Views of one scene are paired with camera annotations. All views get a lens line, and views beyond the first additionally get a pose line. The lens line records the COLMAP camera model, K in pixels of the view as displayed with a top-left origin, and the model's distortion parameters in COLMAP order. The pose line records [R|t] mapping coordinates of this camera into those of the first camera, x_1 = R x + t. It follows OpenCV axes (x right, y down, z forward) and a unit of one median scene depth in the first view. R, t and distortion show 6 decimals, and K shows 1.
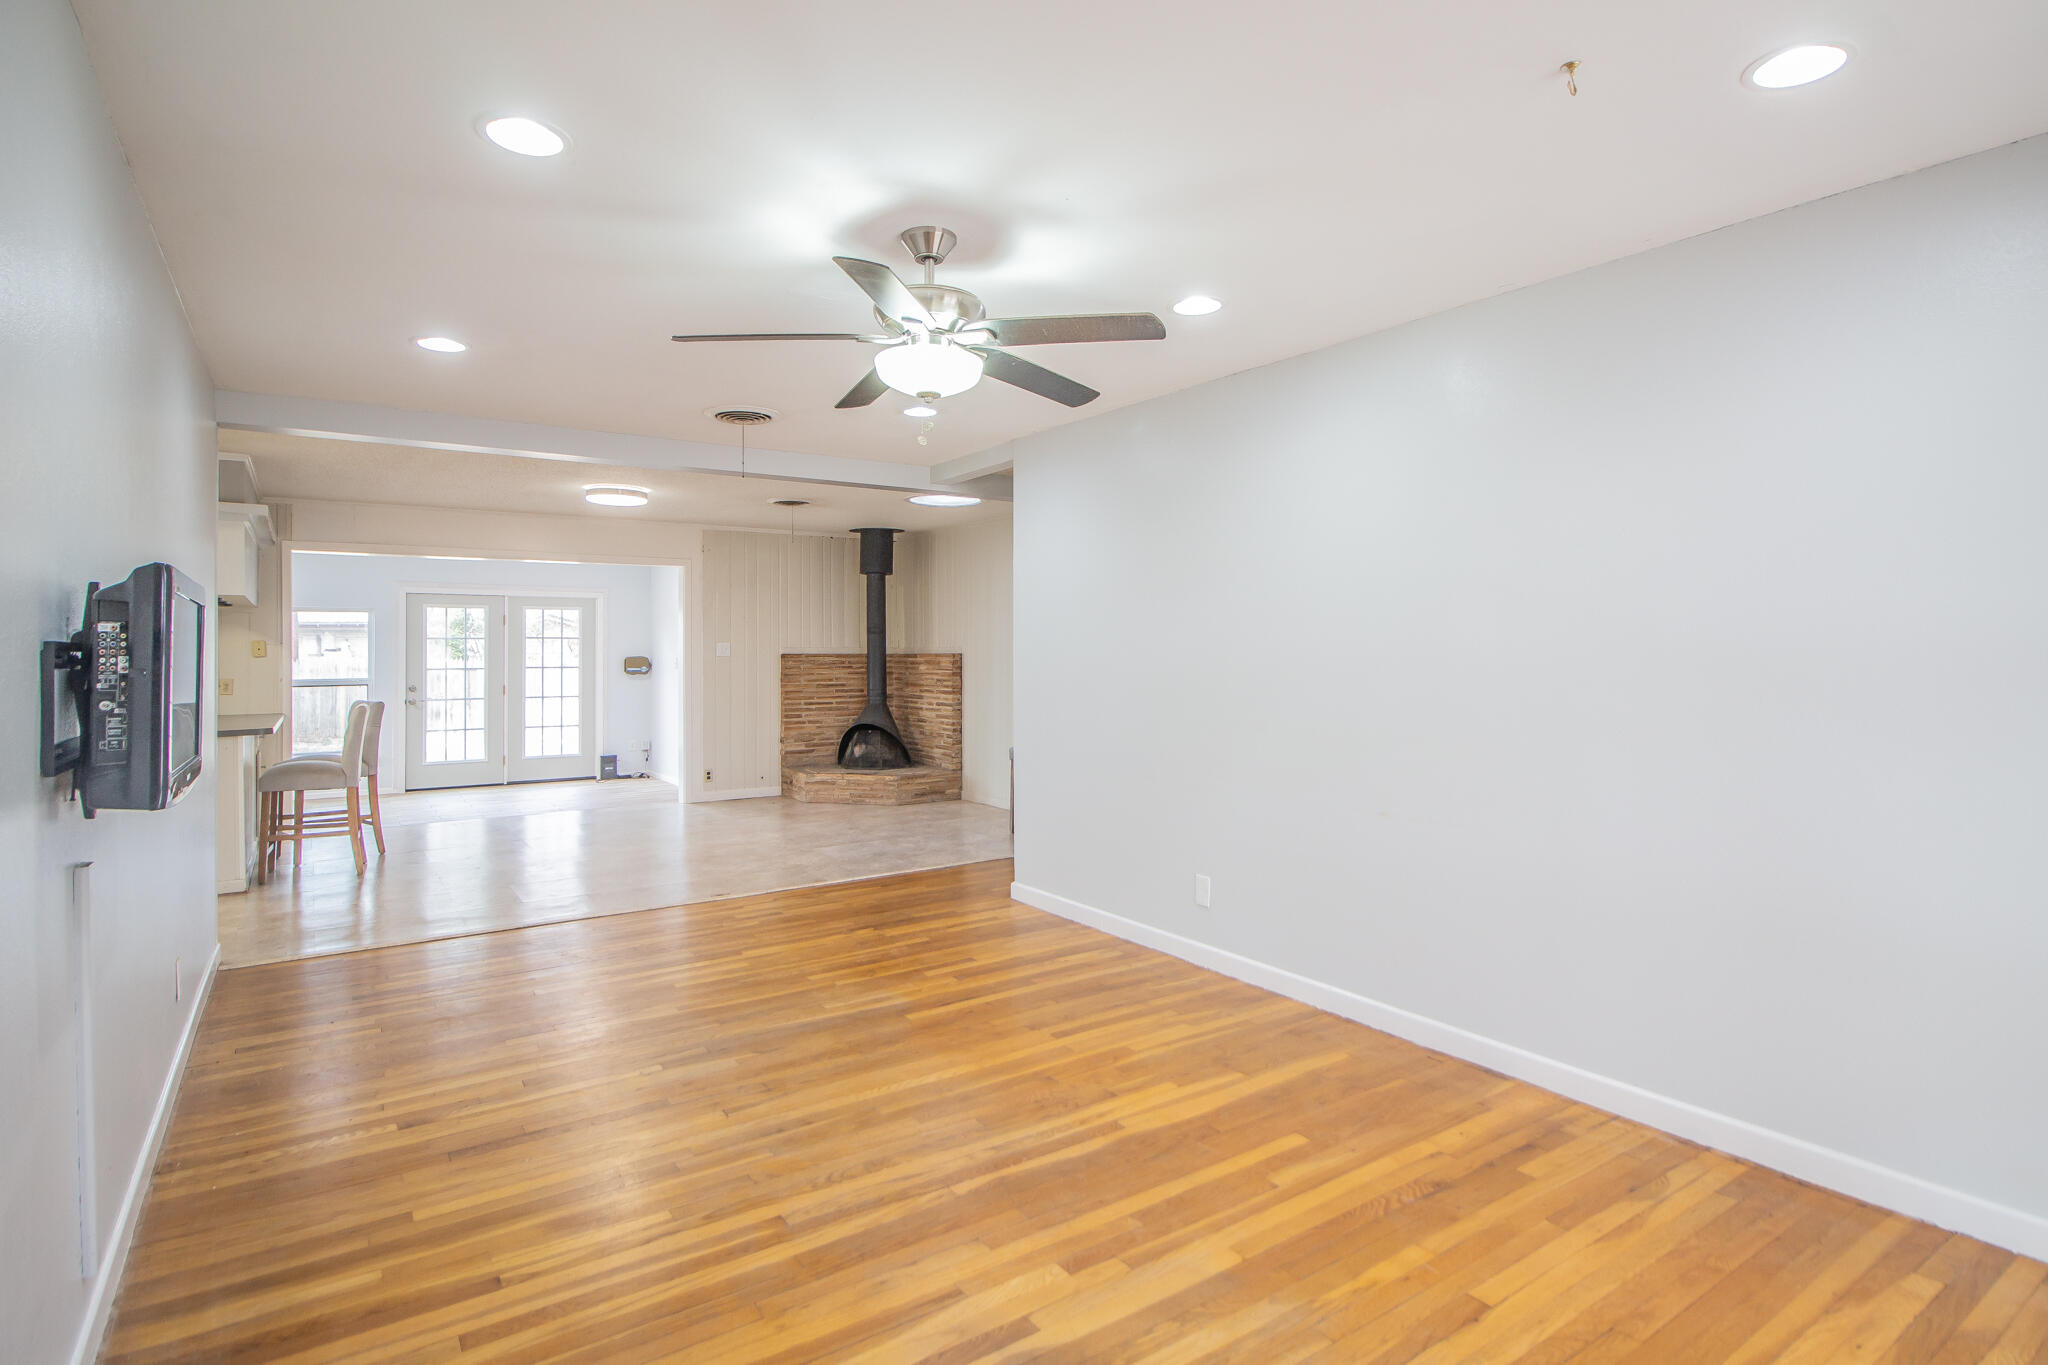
lens RADIAL K [[1010.4, 0, 1019.9], [0, 1010.4, 648.1], [0, 0, 1]] dist [-0.015048, -0.000097]
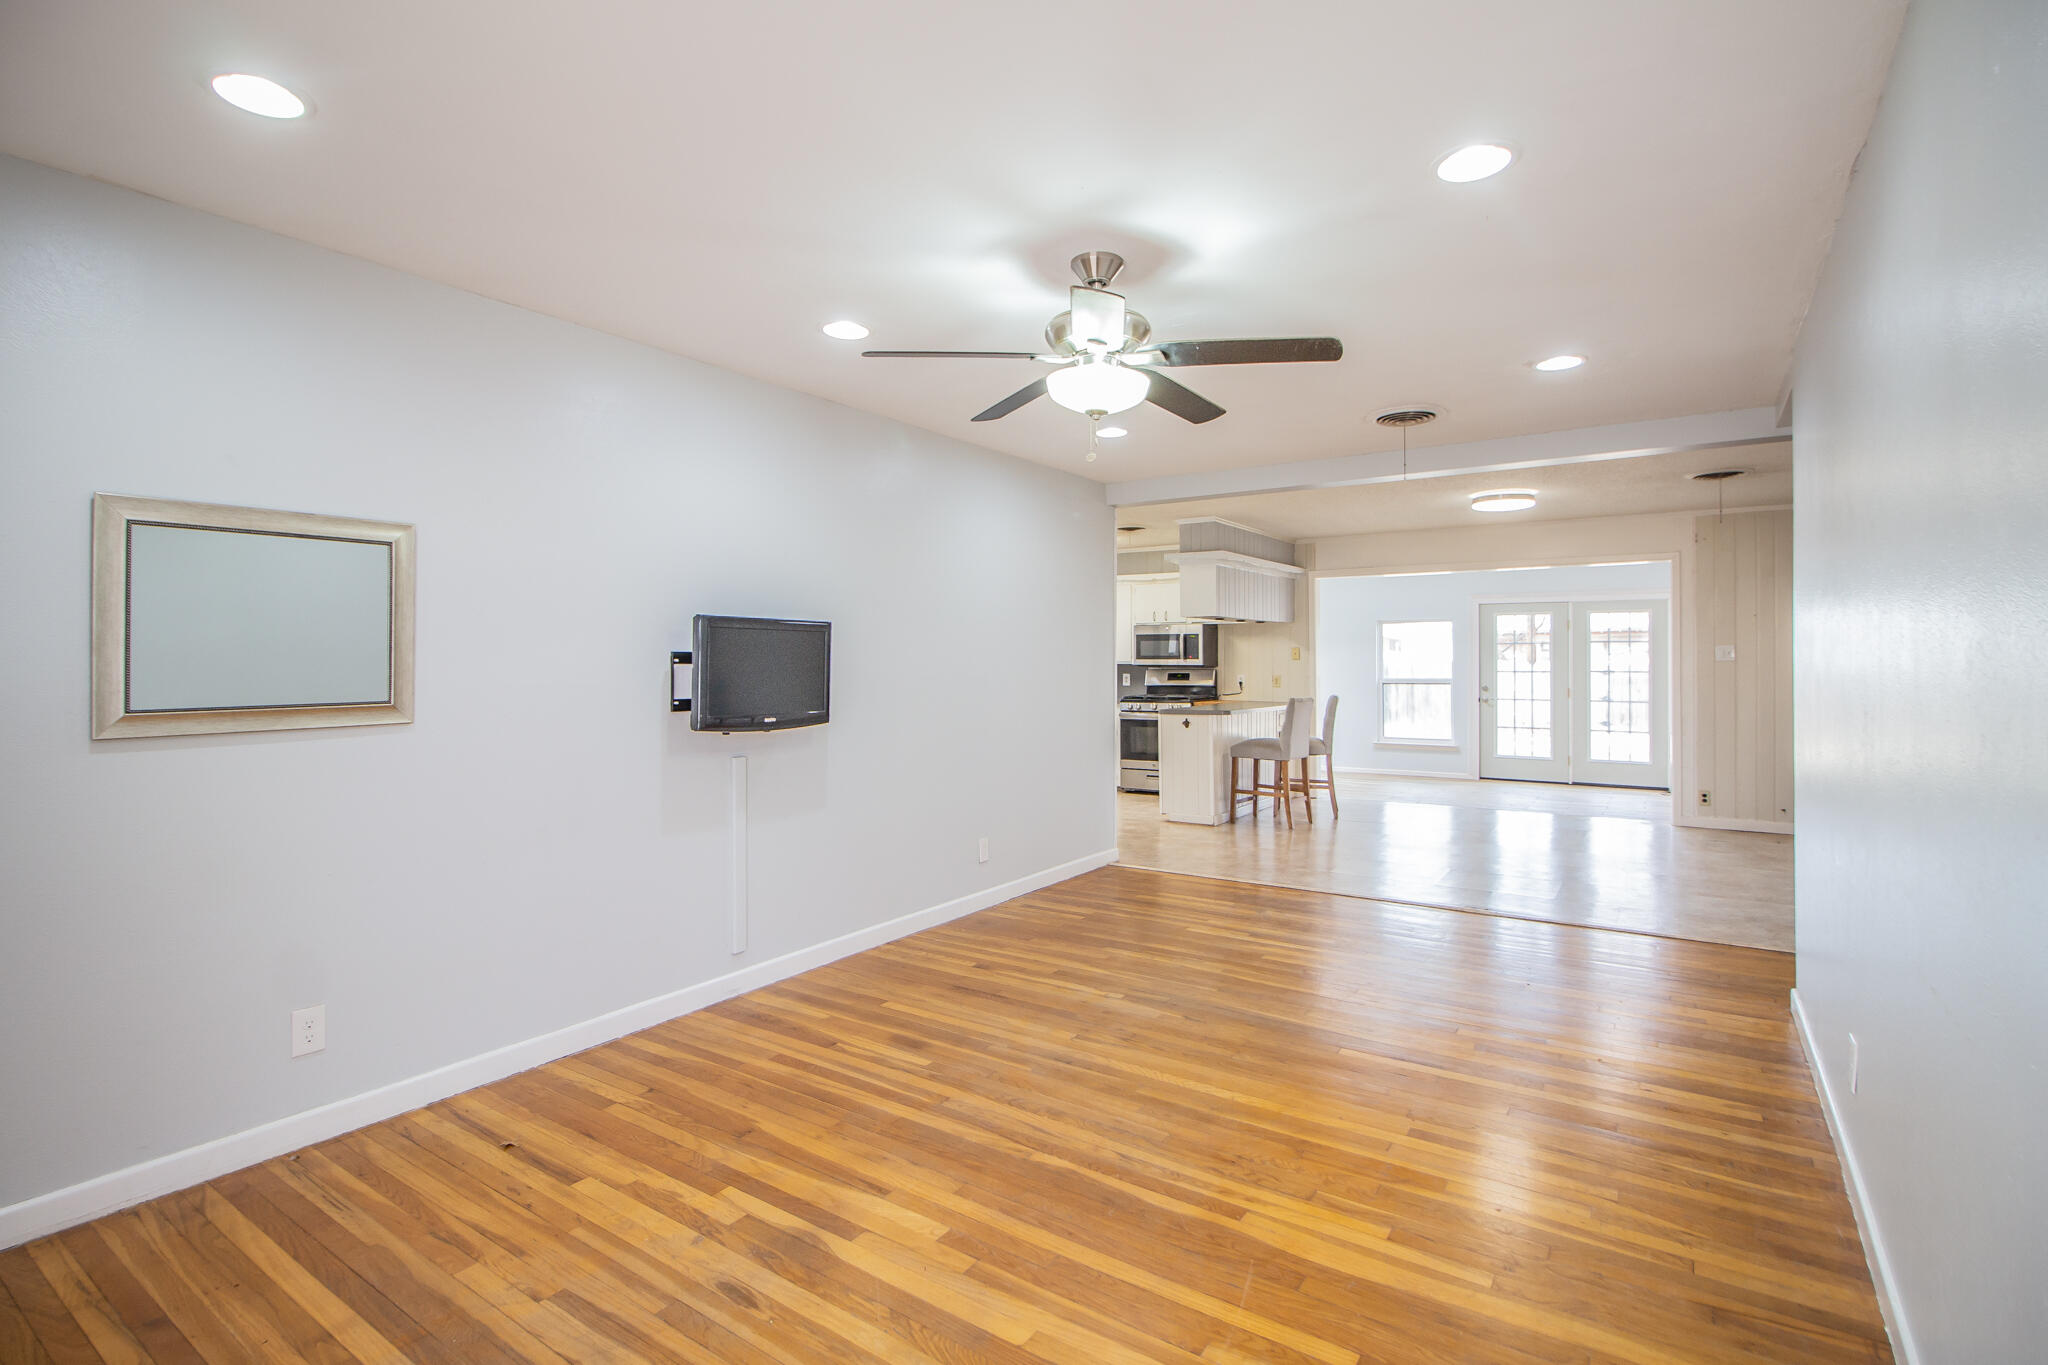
lens RADIAL K [[946.3, 0, 1031.0], [0, 946.3, 656.2], [0, 0, 1]] dist [-0.016707, -0.000581]
pose [[0.386308, 0.001215, -0.922369, 0.508450], [0.002327, 0.999995, 0.002292, 0.002215], [0.922367, -0.003031, 0.386303, 0.359503]]
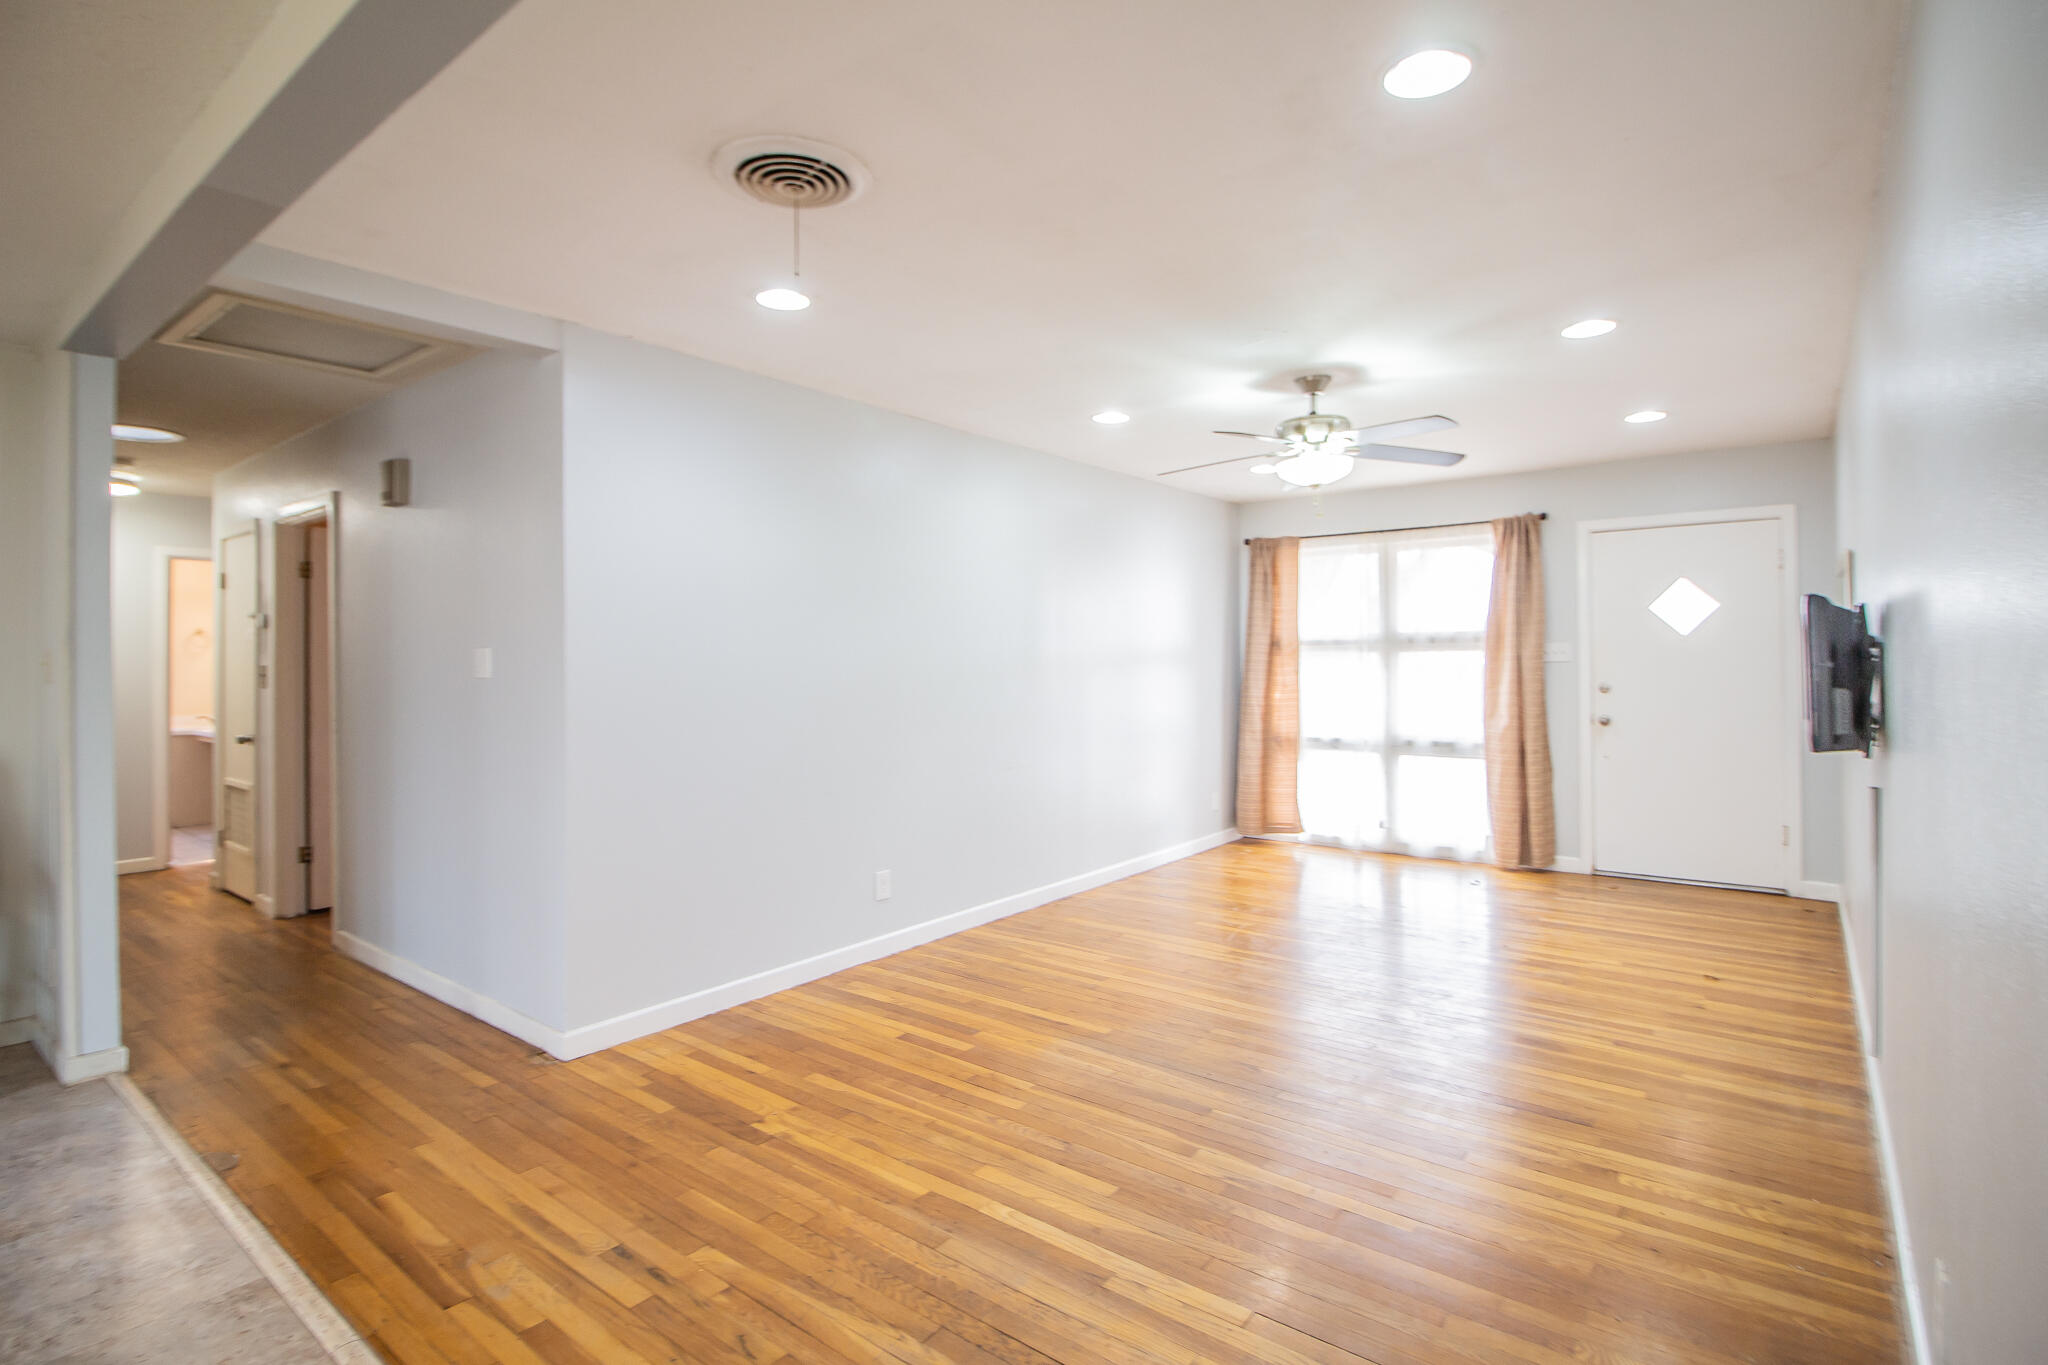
lens RADIAL K [[1010.4, 0, 1019.9], [0, 1010.4, 648.1], [0, 0, 1]] dist [-0.015048, -0.000097]
pose [[-0.309375, 0.017144, 0.950786, -0.903445], [0.003113, 0.999850, -0.017016, 0.009368], [-0.950935, -0.002304, -0.309382, 1.226705]]
